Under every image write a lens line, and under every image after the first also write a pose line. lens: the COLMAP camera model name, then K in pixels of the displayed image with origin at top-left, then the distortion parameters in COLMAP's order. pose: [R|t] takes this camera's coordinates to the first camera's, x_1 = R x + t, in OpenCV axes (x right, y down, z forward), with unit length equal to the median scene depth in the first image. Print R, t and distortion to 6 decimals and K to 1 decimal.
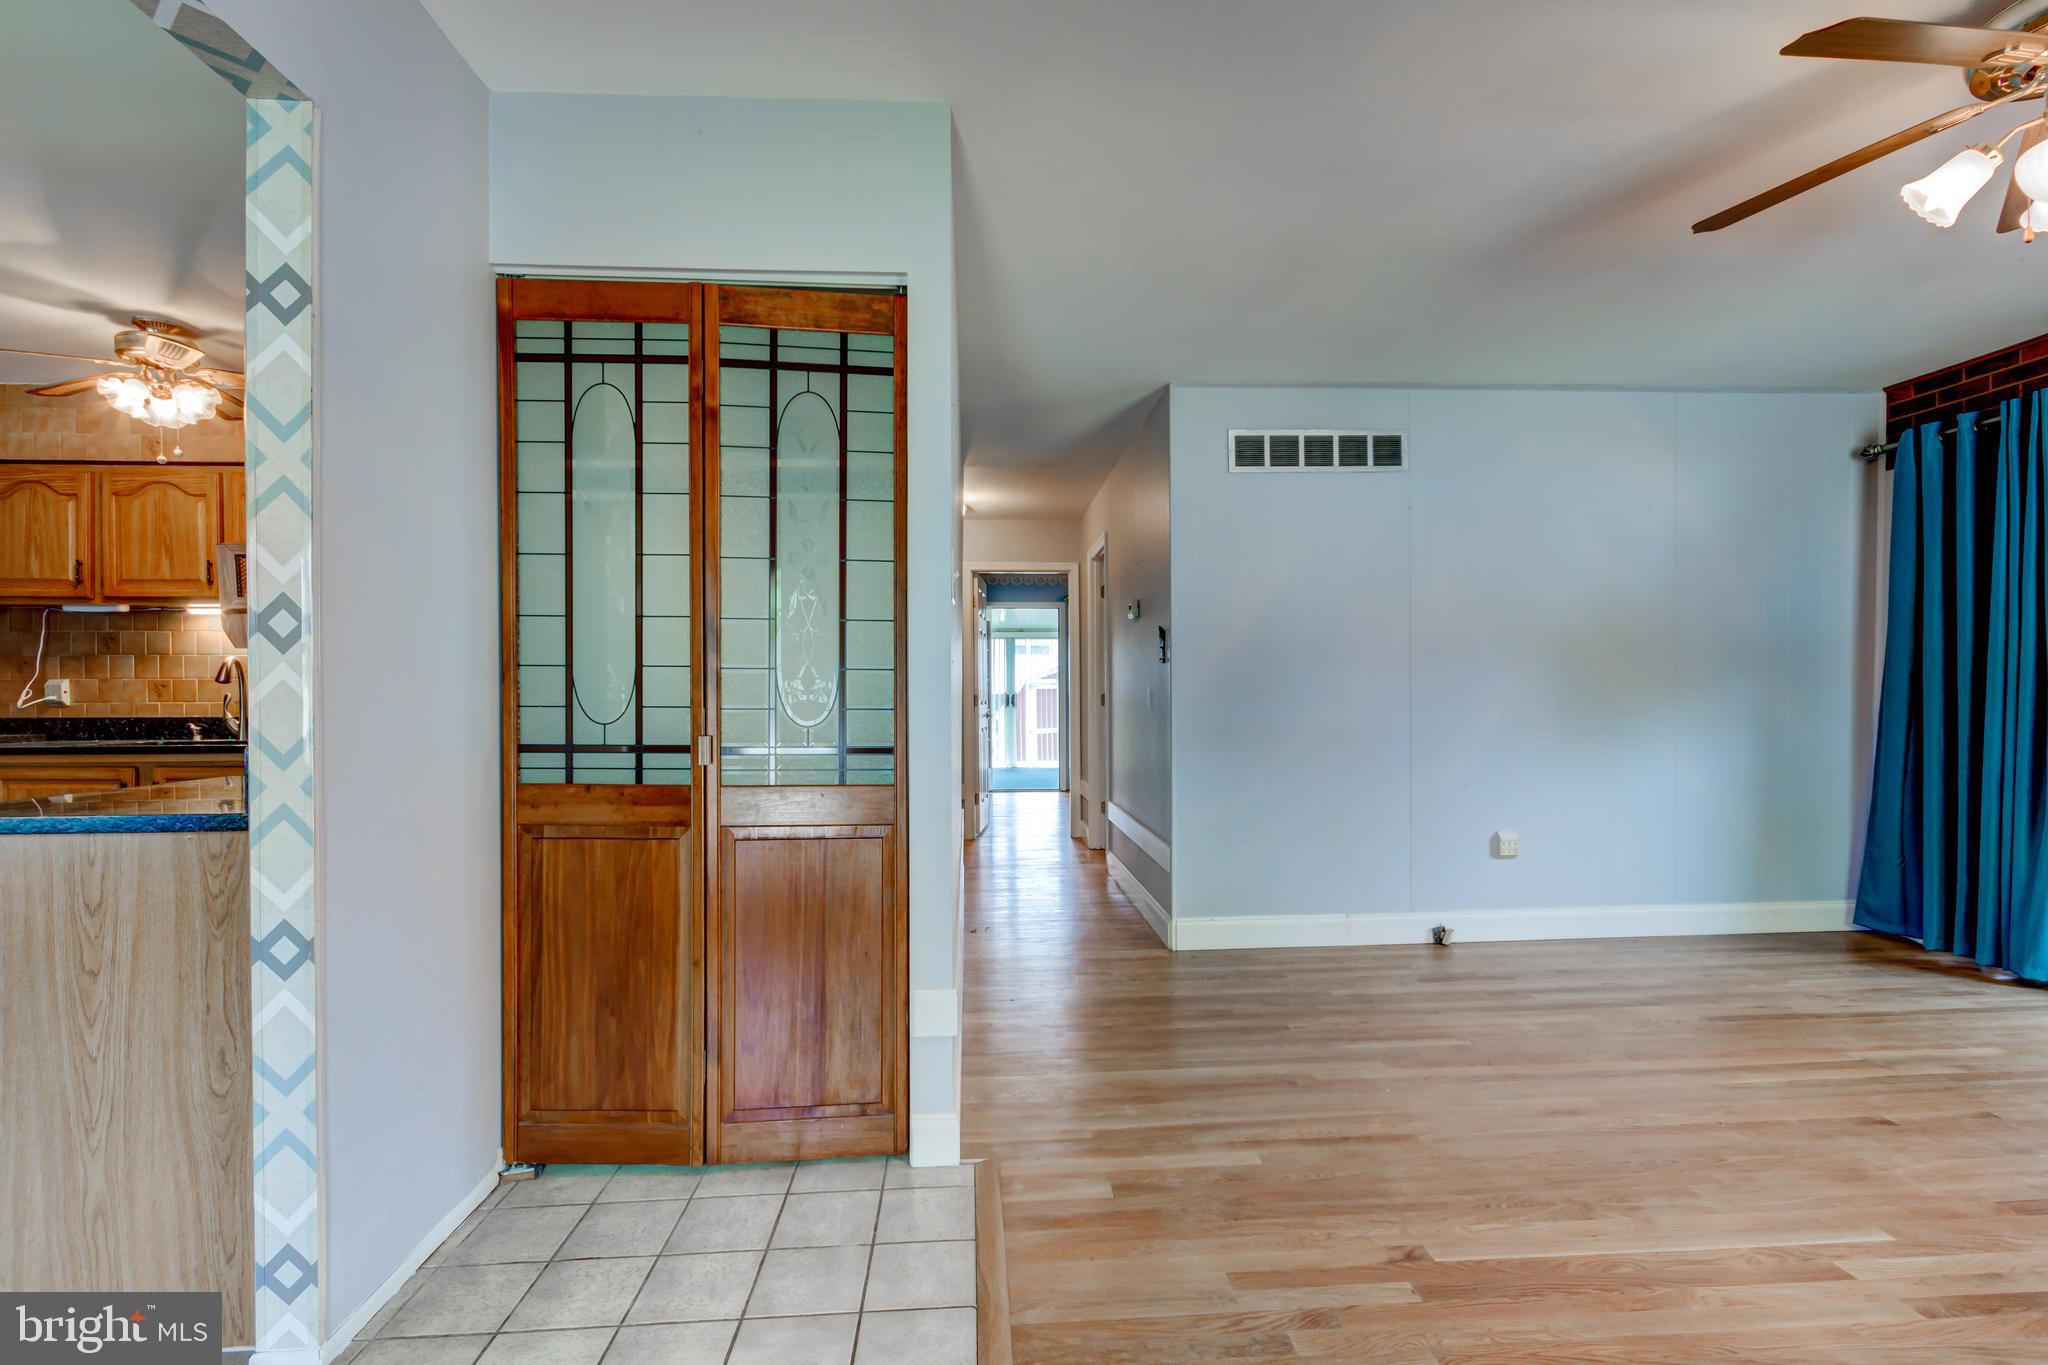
lens RADIAL K [[952.4, 0, 1028.6], [0, 952.4, 697.2], [0, 0, 1]] dist [0.007836, -0.003555]
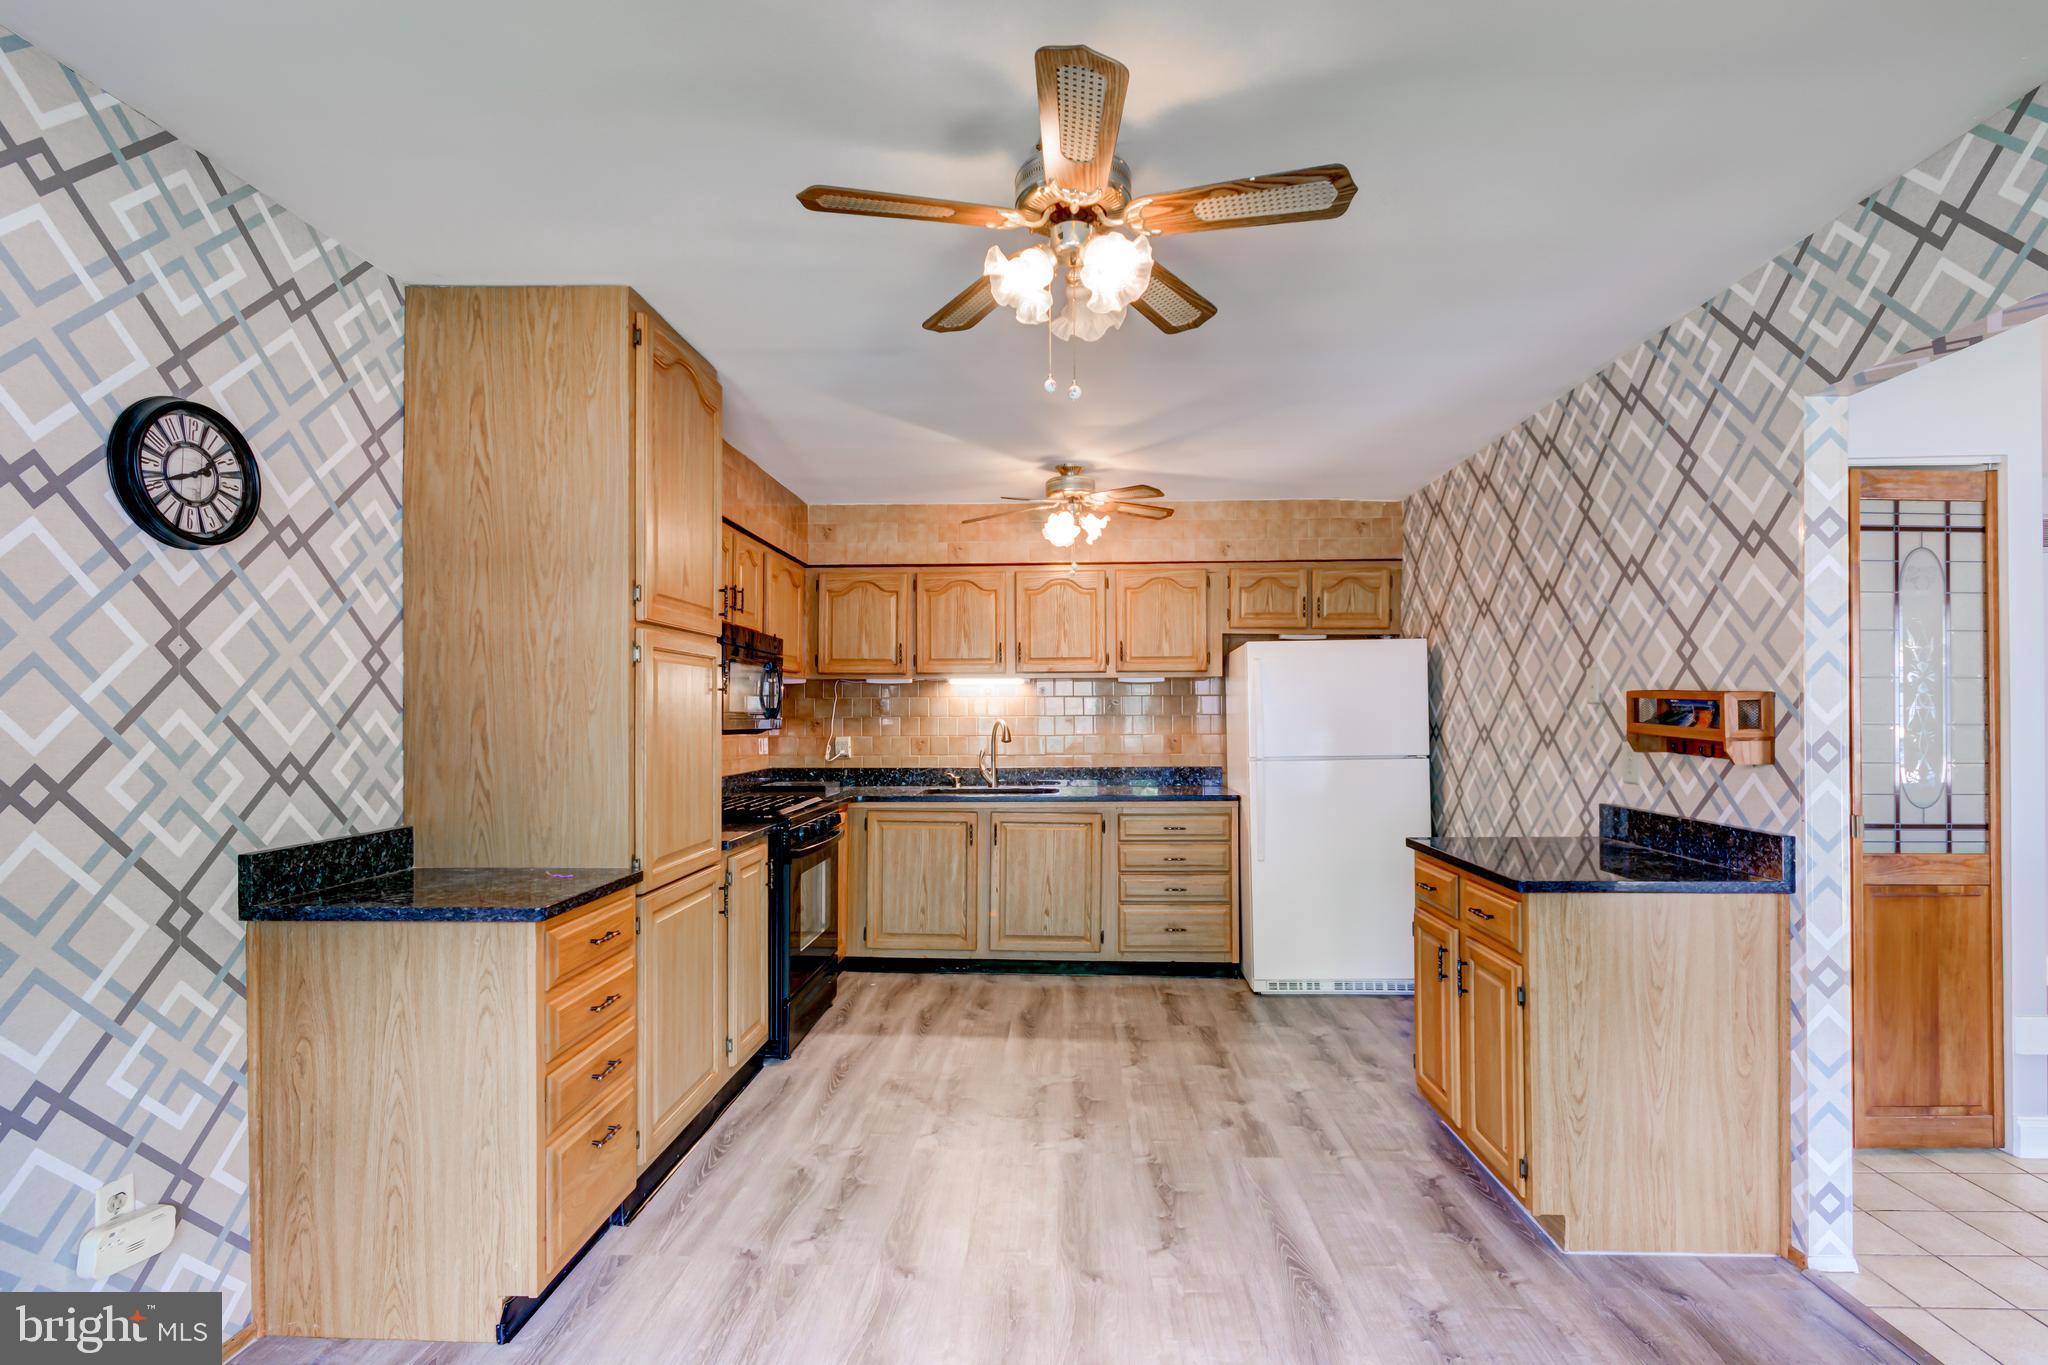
lens RADIAL K [[952.4, 0, 1032.1], [0, 952.4, 696.5], [0, 0, 1]] dist [0.007836, -0.003555]
pose [[0.994371, -0.002455, -0.105927, -0.865650], [0.000440, 0.999819, -0.019046, -0.063696], [0.105955, 0.018892, 0.994191, -0.274611]]
